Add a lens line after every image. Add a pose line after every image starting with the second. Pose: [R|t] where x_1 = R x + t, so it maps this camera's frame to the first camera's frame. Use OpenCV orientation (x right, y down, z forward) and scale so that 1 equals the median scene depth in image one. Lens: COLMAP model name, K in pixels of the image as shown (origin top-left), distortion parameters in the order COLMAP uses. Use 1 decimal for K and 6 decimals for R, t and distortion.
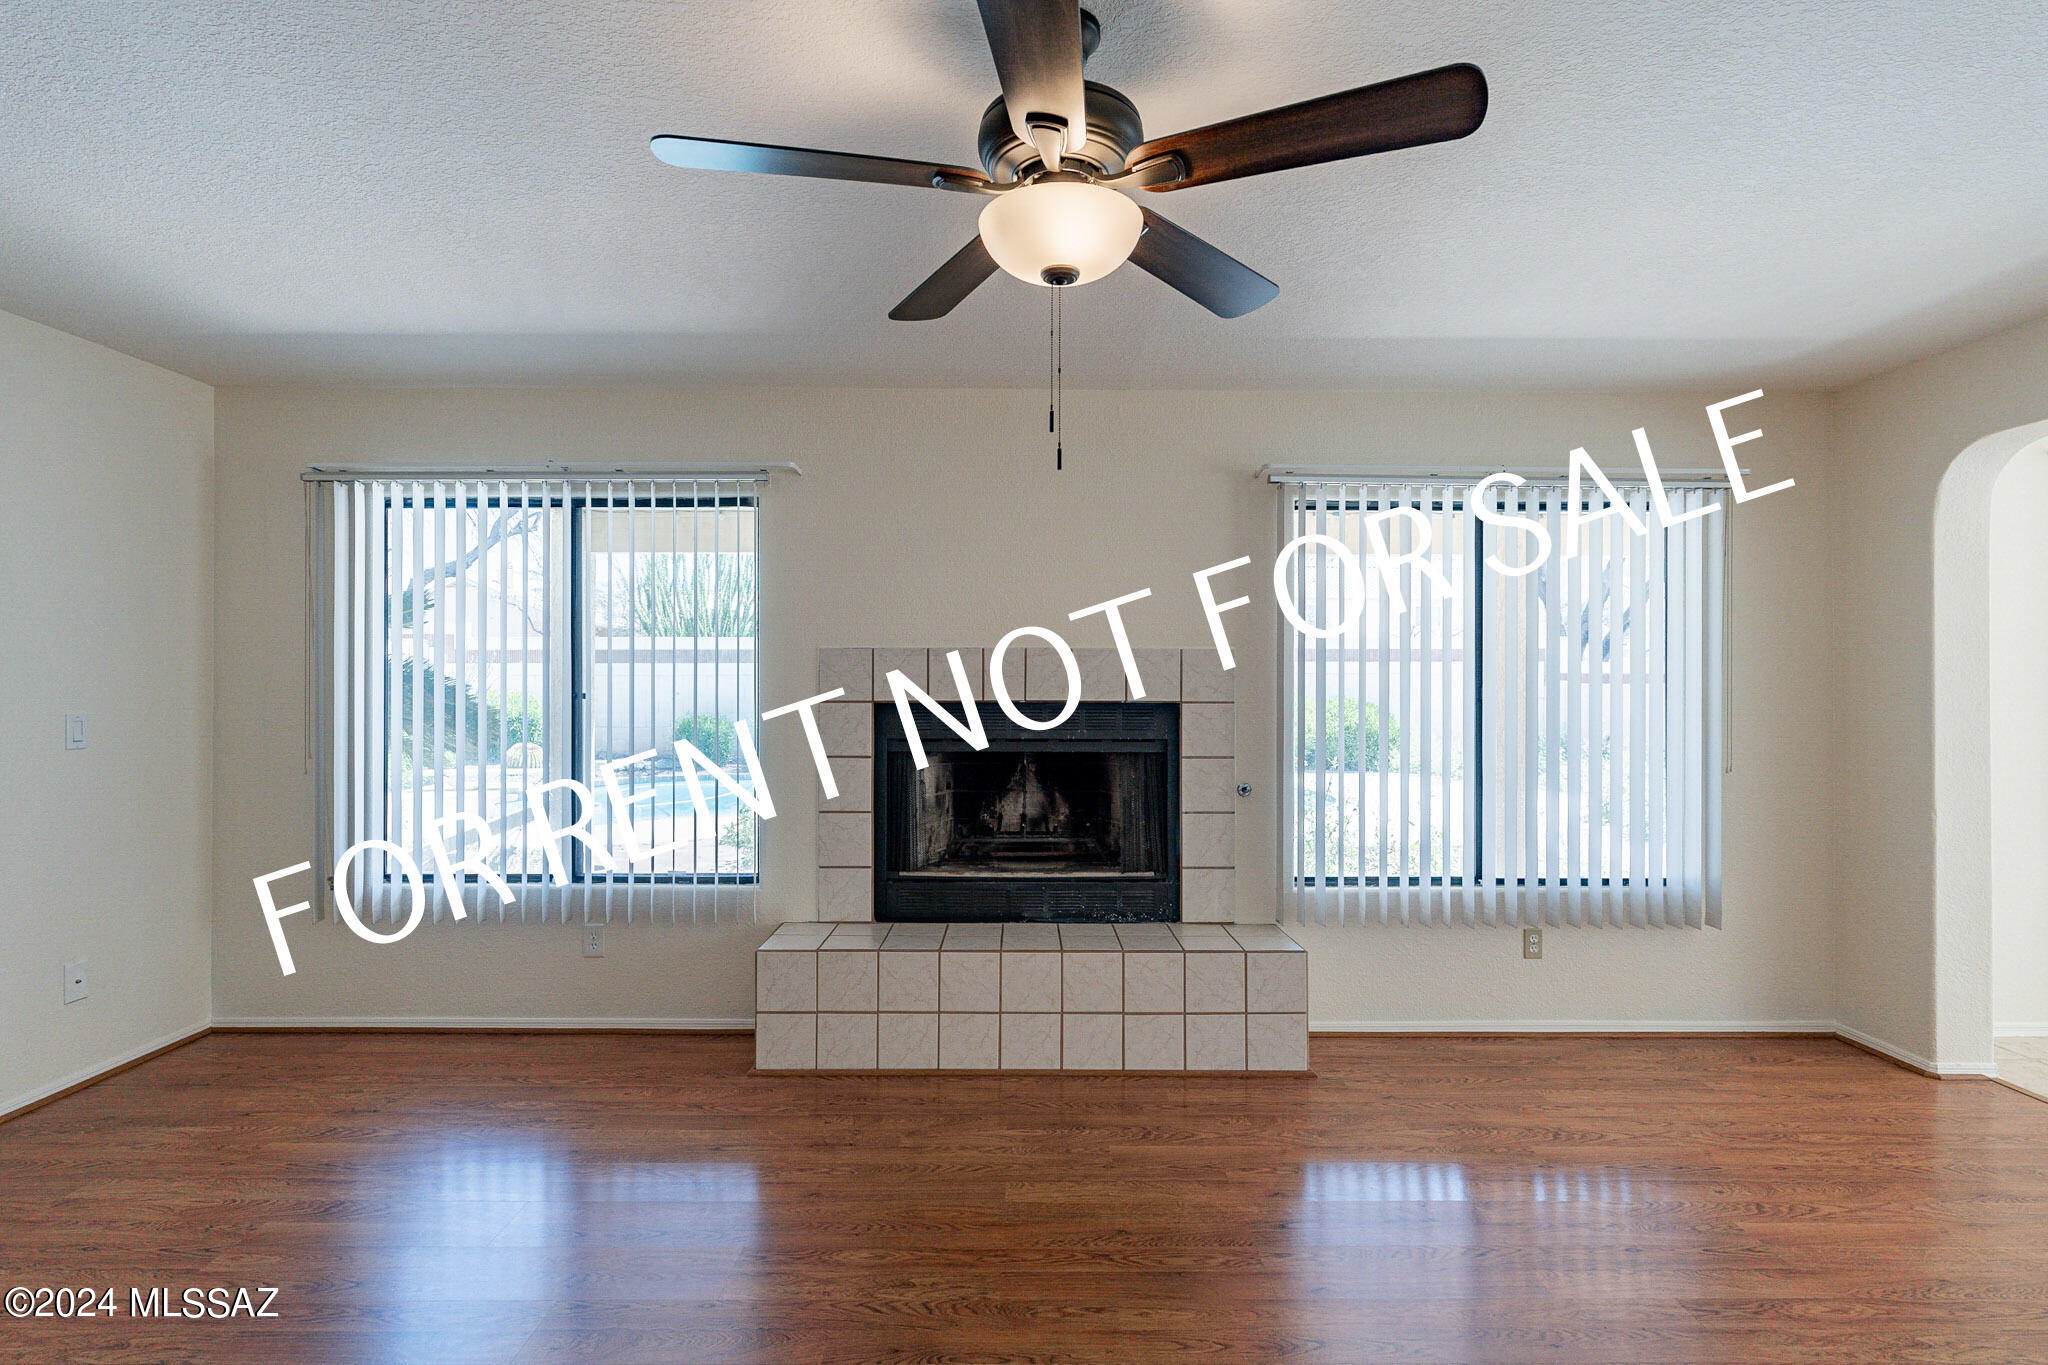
lens RADIAL K [[990.5, 0, 1023.7], [0, 990.5, 688.7], [0, 0, 1]] dist [-0.002114, -0.001088]
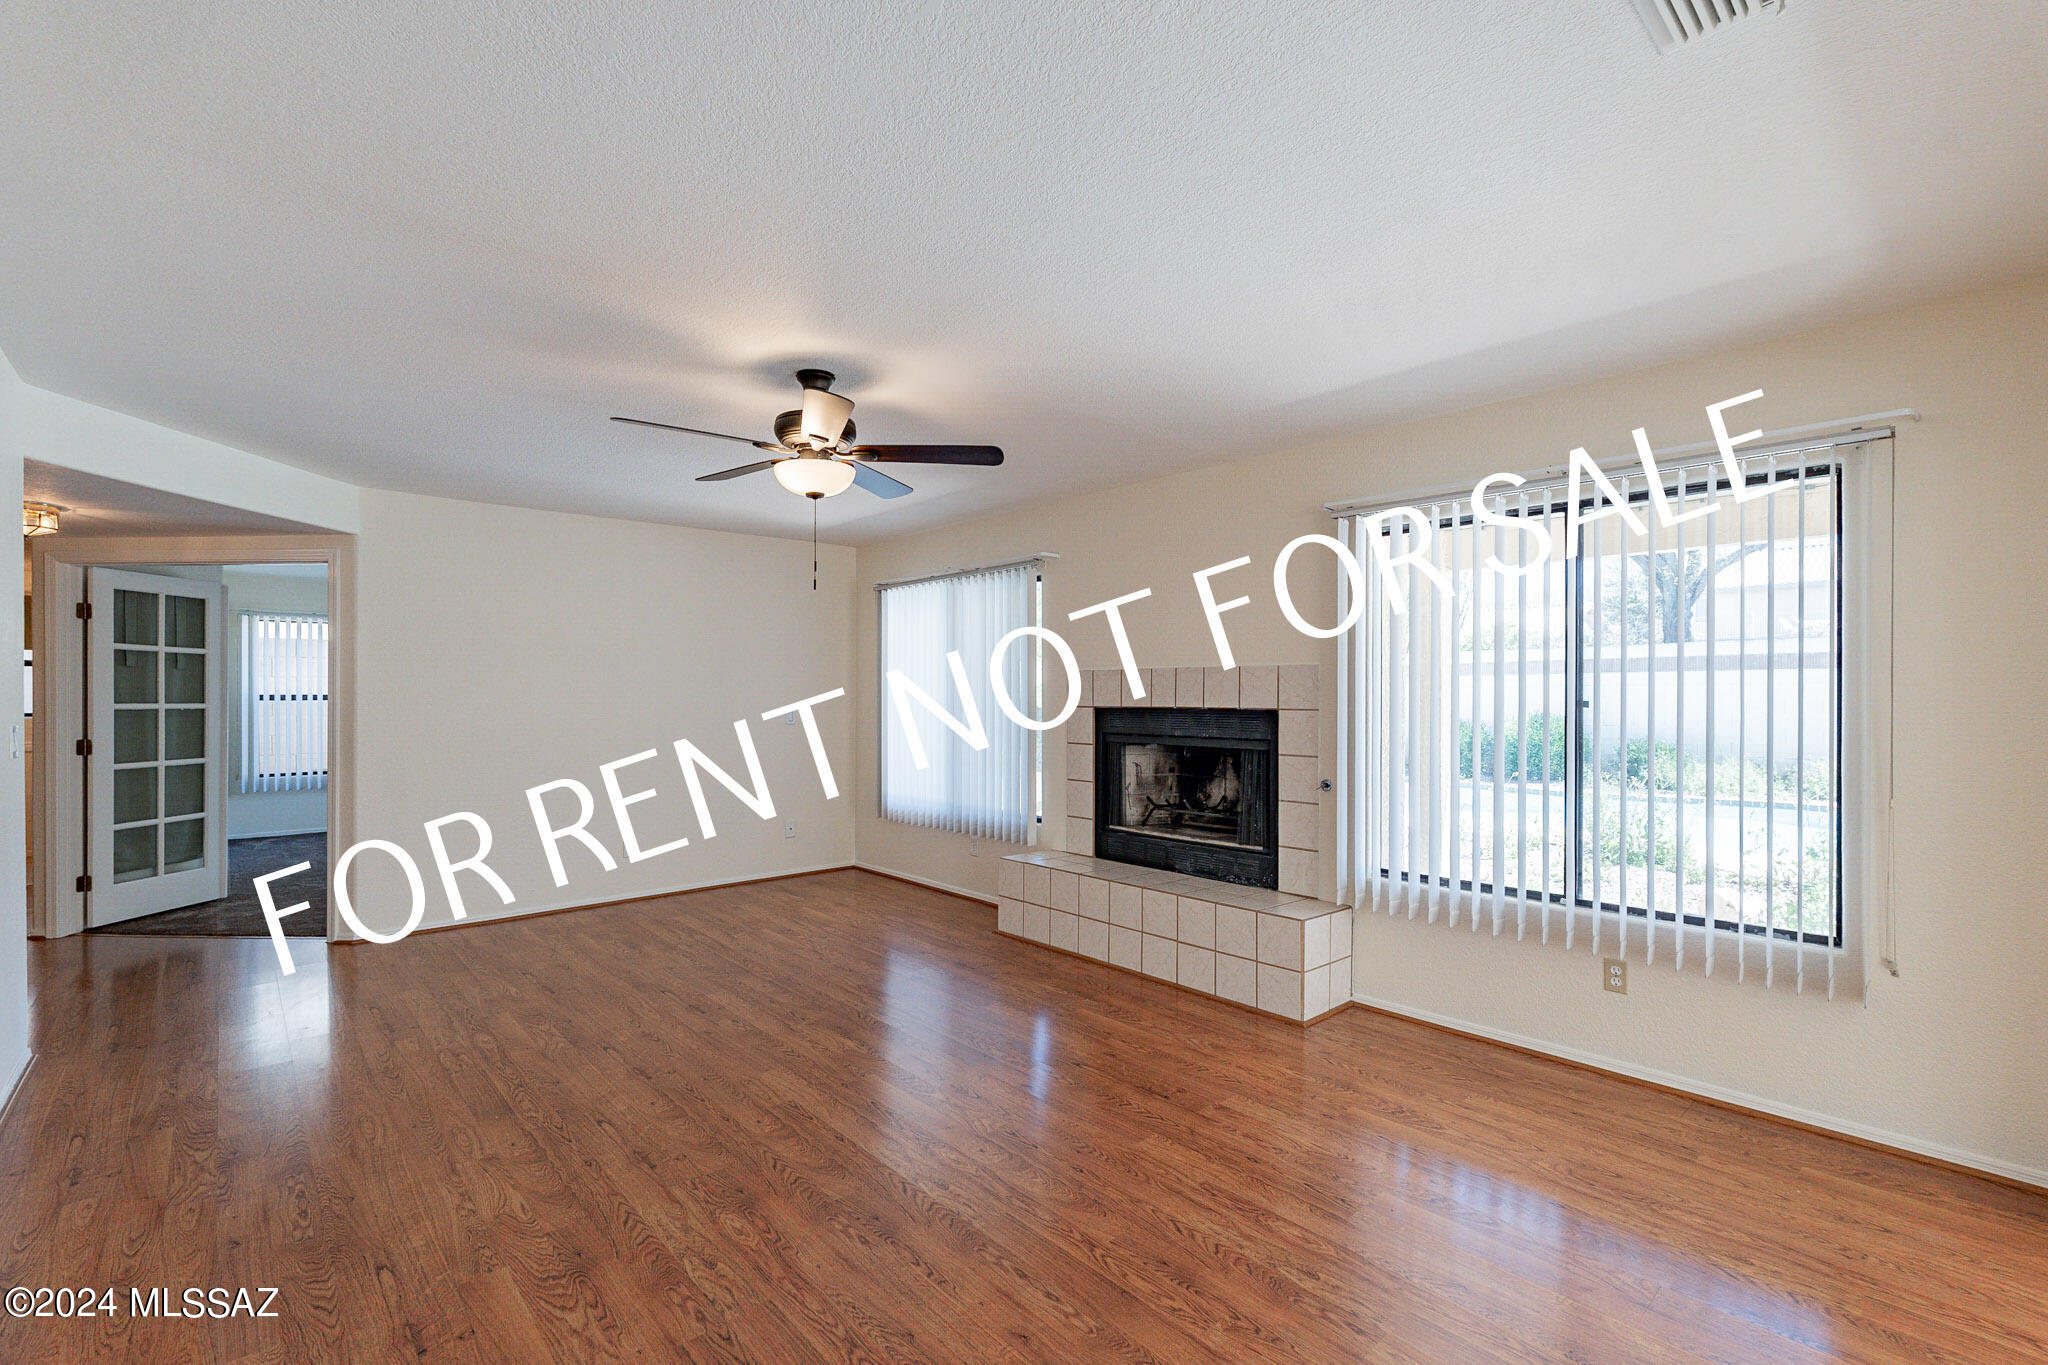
lens RADIAL K [[902.2, 0, 1019.5], [0, 902.2, 693.4], [0, 0, 1]] dist [-0.004689, 0.001022]
pose [[0.664856, -0.002731, -0.746967, 0.773727], [-0.005423, 0.999949, -0.008482, 0.005593], [0.746952, 0.009690, 0.664807, 0.029470]]
